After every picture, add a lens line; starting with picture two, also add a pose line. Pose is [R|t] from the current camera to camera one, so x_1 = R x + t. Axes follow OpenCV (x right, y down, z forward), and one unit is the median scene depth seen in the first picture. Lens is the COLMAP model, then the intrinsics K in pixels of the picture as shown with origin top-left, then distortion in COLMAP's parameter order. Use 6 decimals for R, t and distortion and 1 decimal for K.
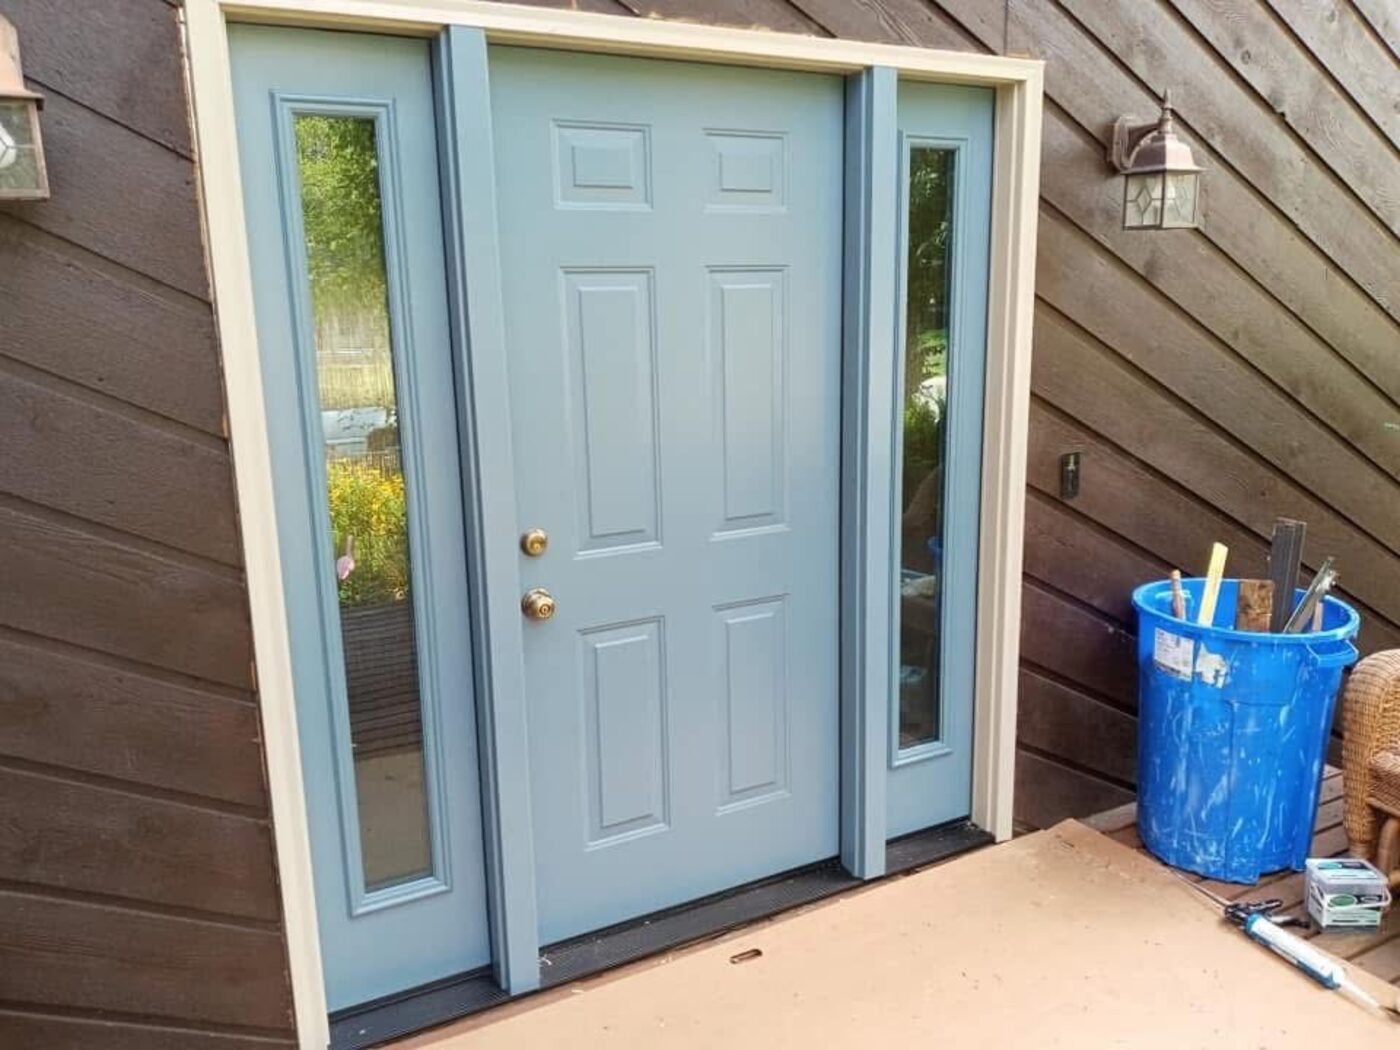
lens RADIAL K [[1045.6, 0, 700.0], [0, 1045.6, 525.0], [0, 0, 1]] dist [-0.007974, -0.037517]
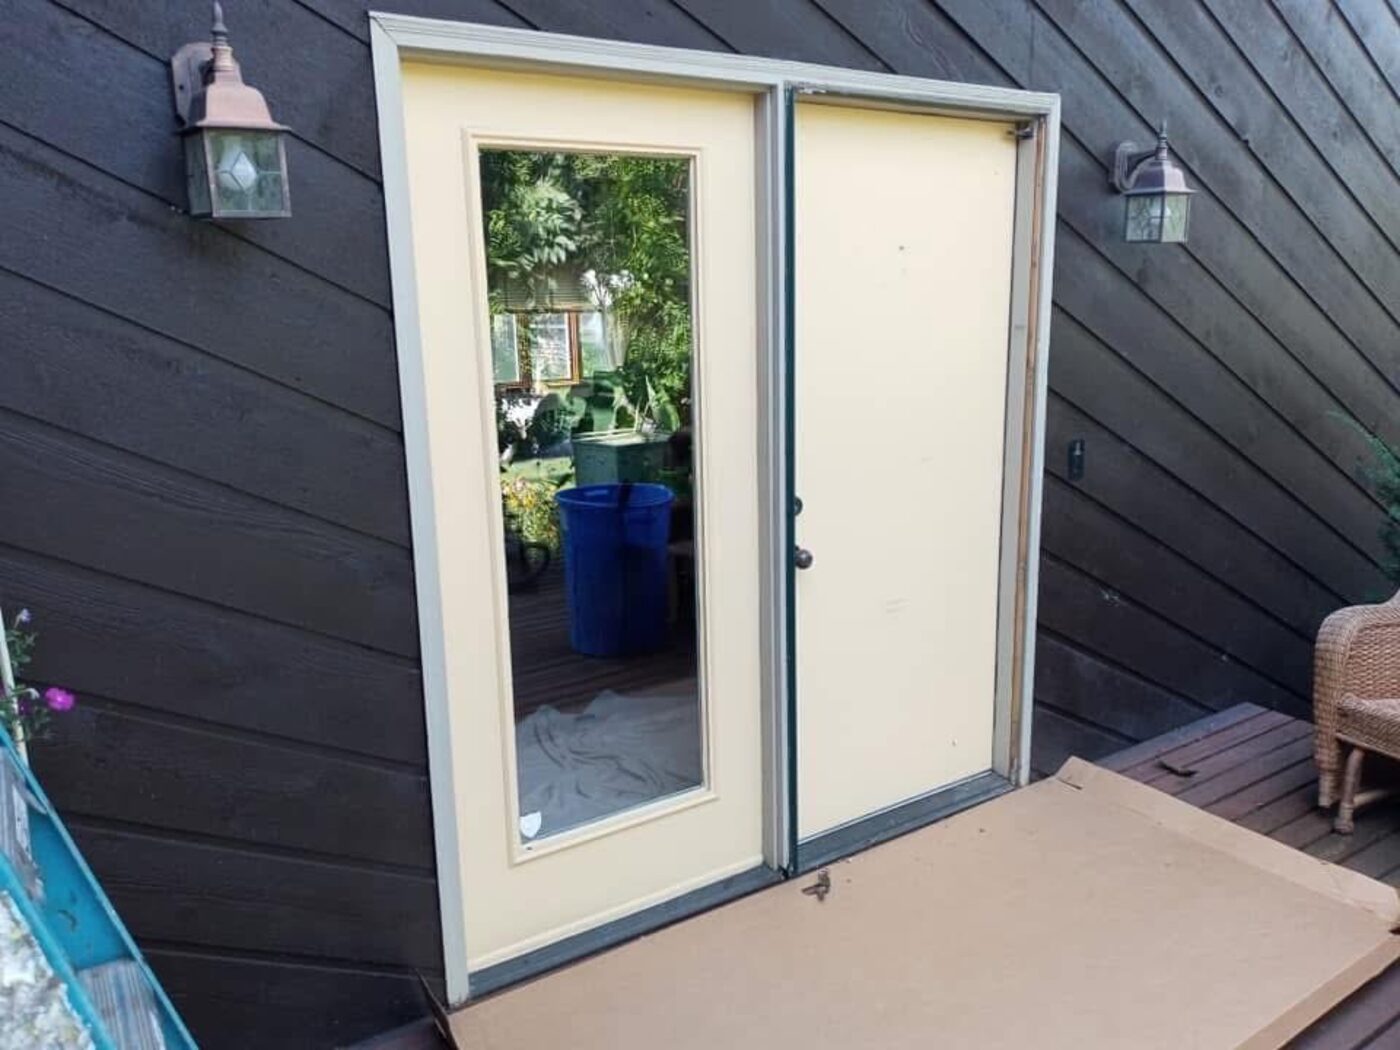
lens RADIAL K [[1052.1, 0, 700.0], [0, 1052.1, 525.0], [0, 0, 1]] dist [-0.003177, -0.071184]
pose [[0.995958, -0.015541, 0.088462, -0.162221], [0.014938, 0.999861, 0.007471, 0.008903], [-0.088566, -0.006119, 0.996052, -0.100341]]
